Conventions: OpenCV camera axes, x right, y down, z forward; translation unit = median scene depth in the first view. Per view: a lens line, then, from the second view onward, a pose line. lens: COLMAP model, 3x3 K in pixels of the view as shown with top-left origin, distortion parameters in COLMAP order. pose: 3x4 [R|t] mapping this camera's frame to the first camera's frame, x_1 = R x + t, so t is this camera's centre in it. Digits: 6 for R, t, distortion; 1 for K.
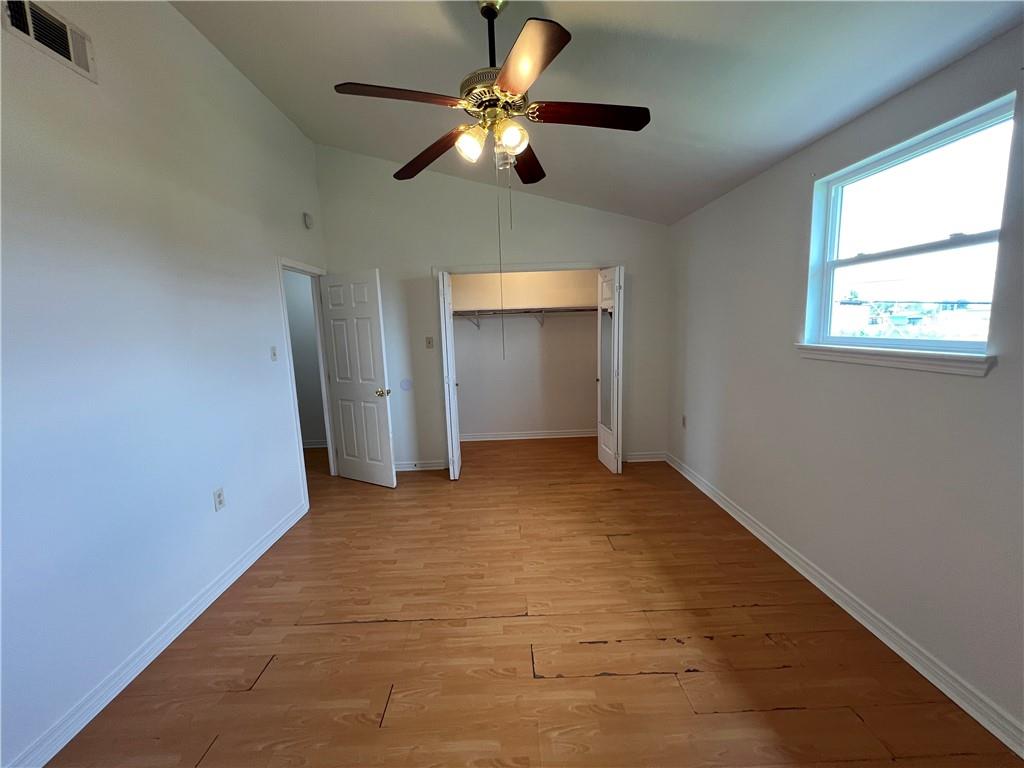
lens RADIAL K [[411.2, 0, 510.1], [0, 411.2, 383.5], [0, 0, 1]] dist [0.002880, 0.000127]
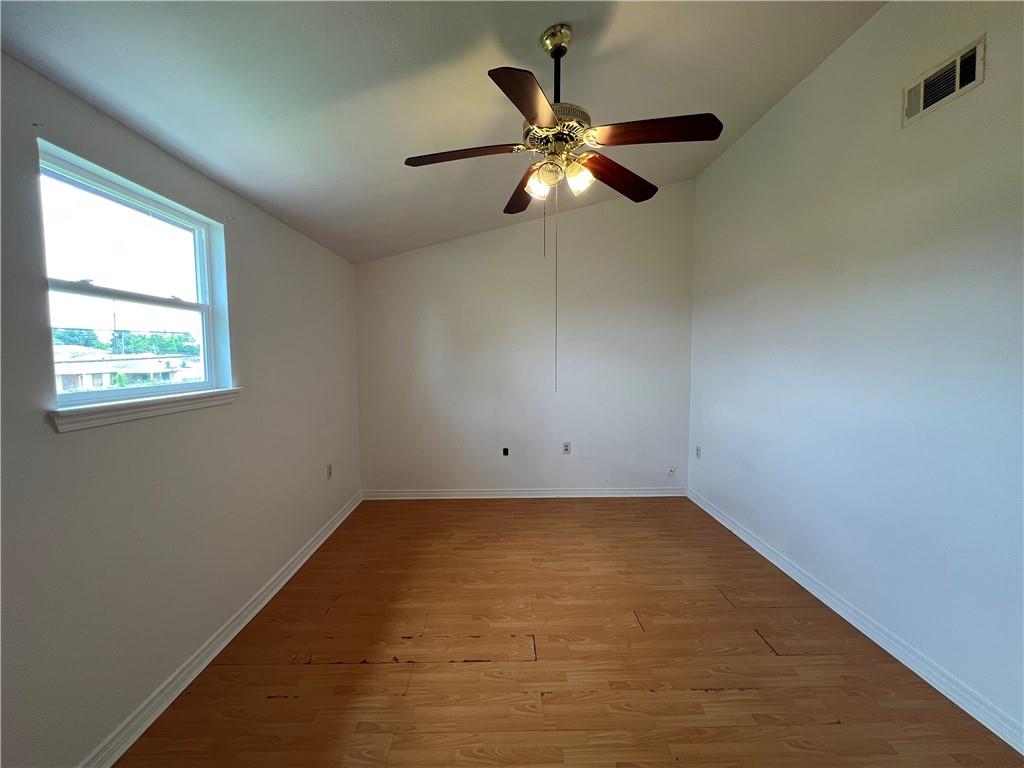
lens RADIAL K [[411.2, 0, 509.1], [0, 411.2, 382.1], [0, 0, 1]] dist [0.002880, 0.000127]
pose [[-0.999147, 0.040333, 0.008872, 0.083670], [0.041295, 0.977854, 0.205174, -0.276626], [-0.000400, 0.205365, -0.978685, 1.901886]]
